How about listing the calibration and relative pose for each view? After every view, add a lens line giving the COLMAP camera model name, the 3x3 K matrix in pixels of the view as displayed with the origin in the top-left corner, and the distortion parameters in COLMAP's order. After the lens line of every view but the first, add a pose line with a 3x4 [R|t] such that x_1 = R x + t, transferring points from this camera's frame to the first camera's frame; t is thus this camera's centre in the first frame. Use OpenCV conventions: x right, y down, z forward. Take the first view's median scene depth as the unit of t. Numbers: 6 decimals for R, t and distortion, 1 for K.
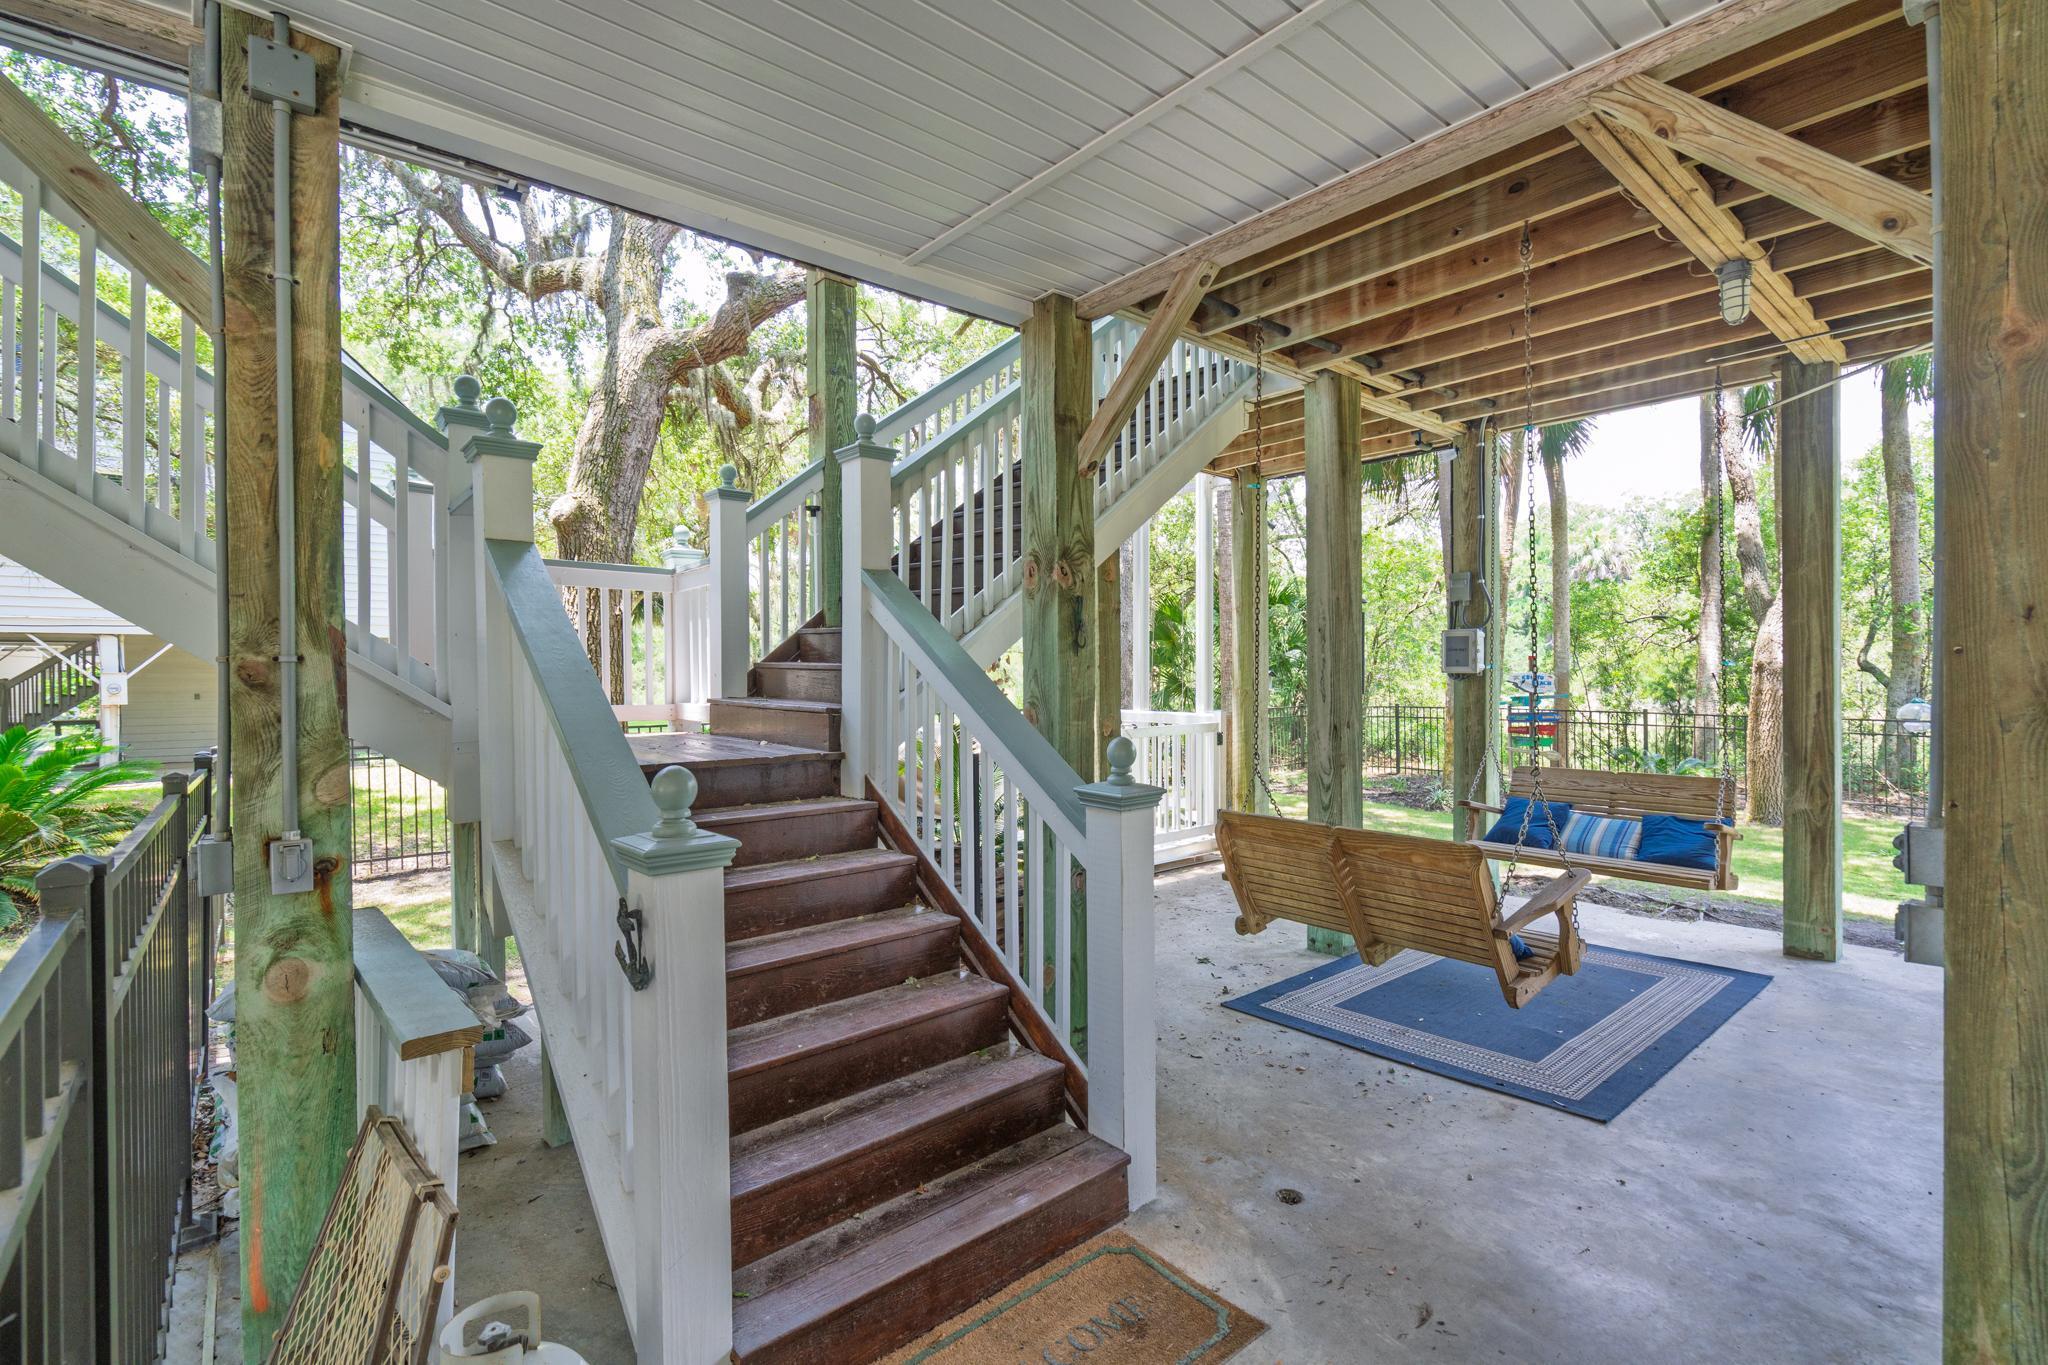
lens RADIAL K [[912.9, 0, 1018.7], [0, 912.9, 680.4], [0, 0, 1]] dist [-0.001814, -0.000010]
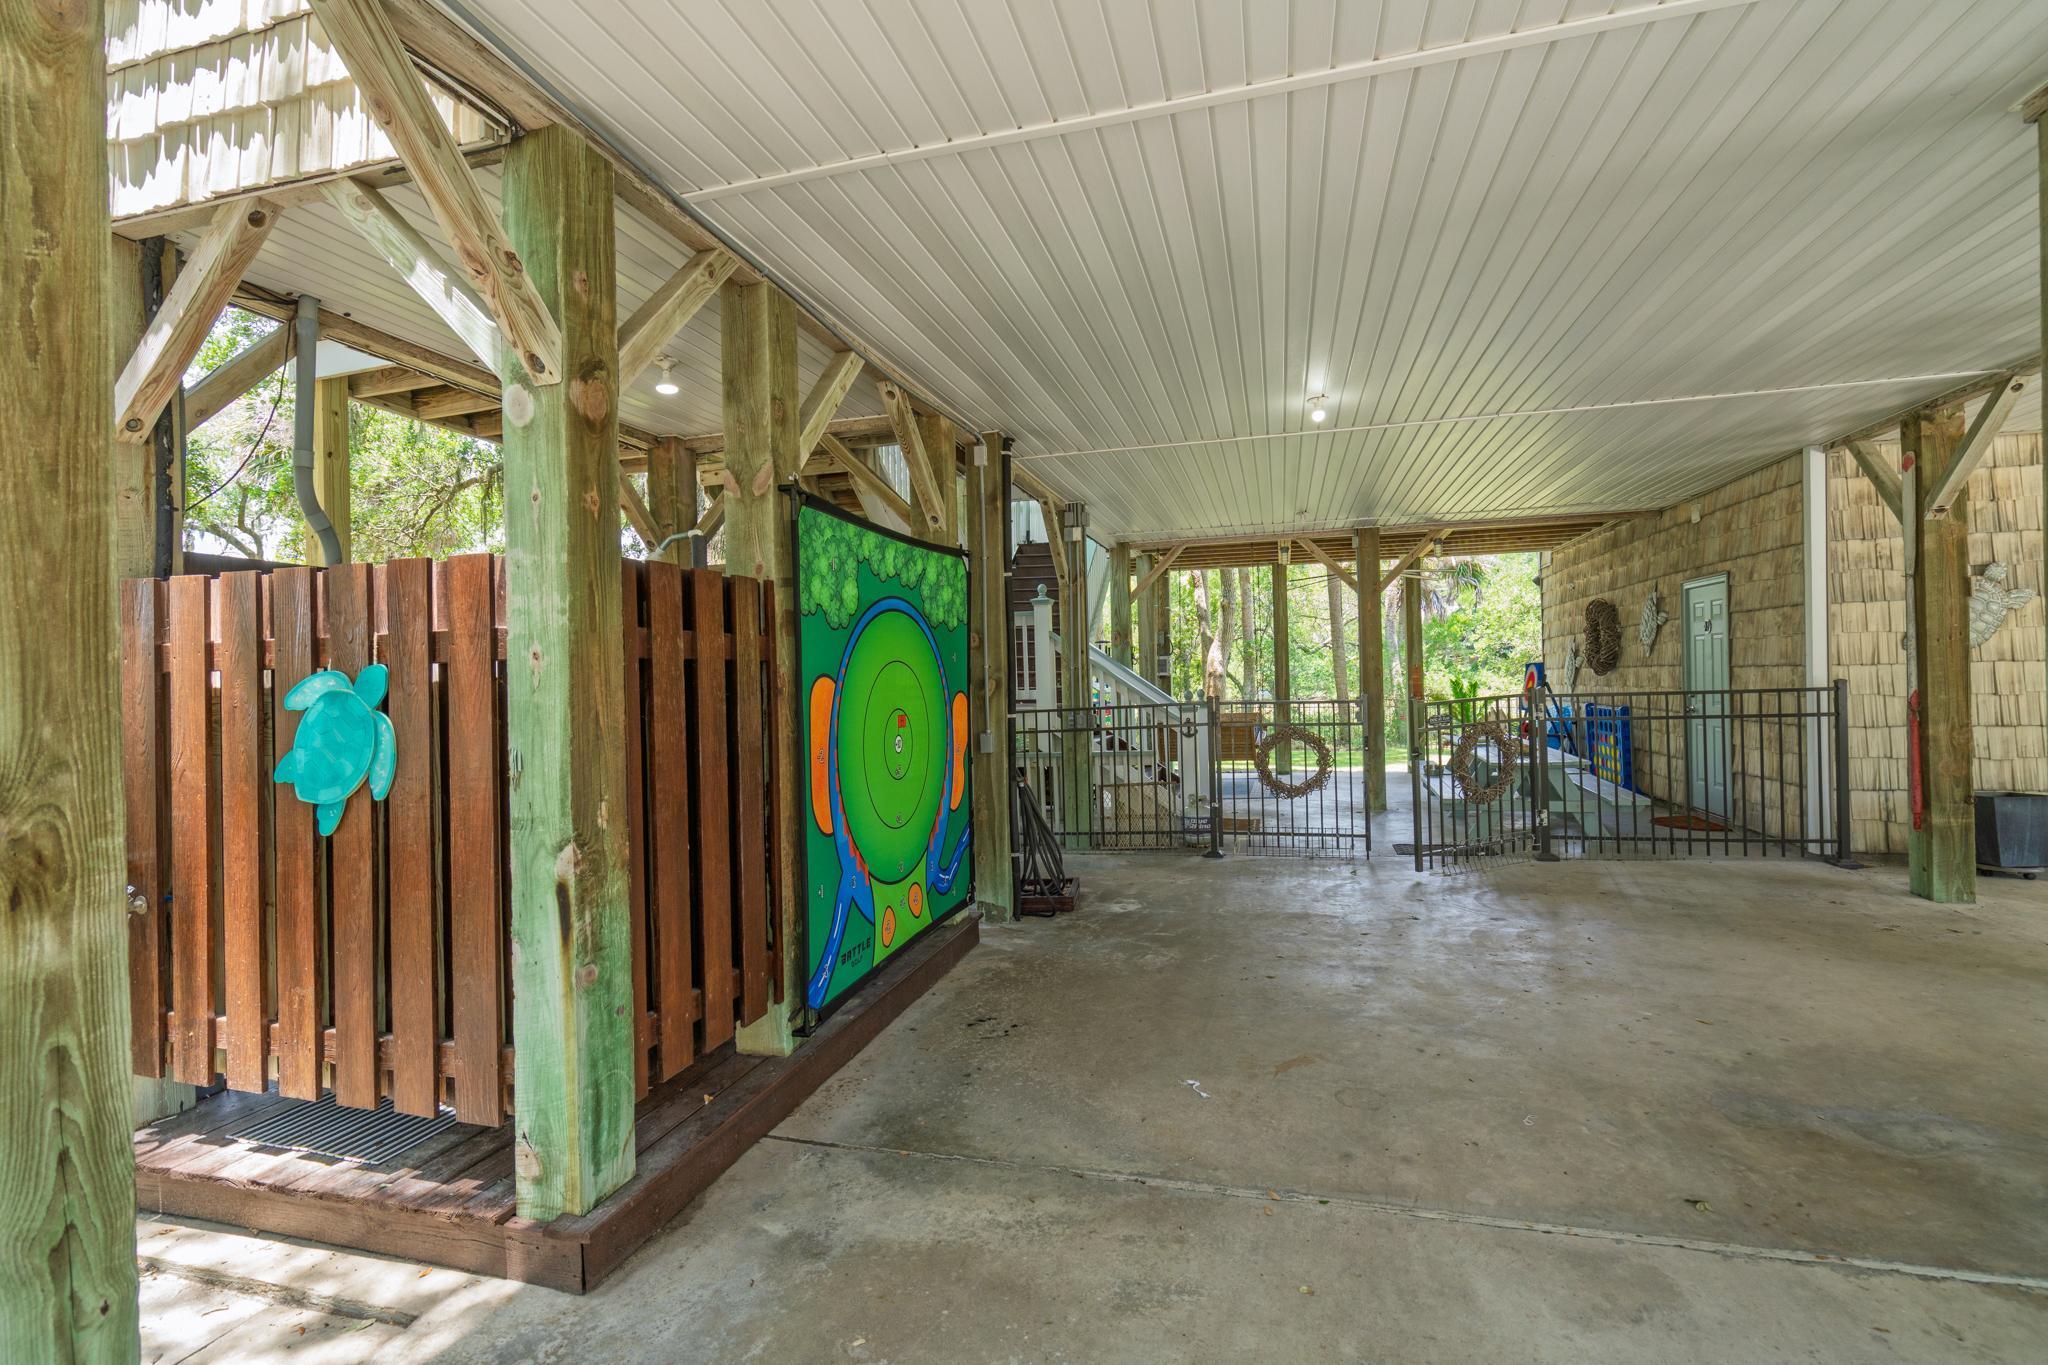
lens RADIAL K [[912.9, 0, 1018.7], [0, 912.9, 680.4], [0, 0, 1]] dist [-0.001814, -0.000010]
pose [[0.829793, -0.012292, 0.557936, -1.188706], [0.021812, 0.999708, -0.010415, 0.023682], [-0.557645, 0.020812, 0.829818, -0.761367]]
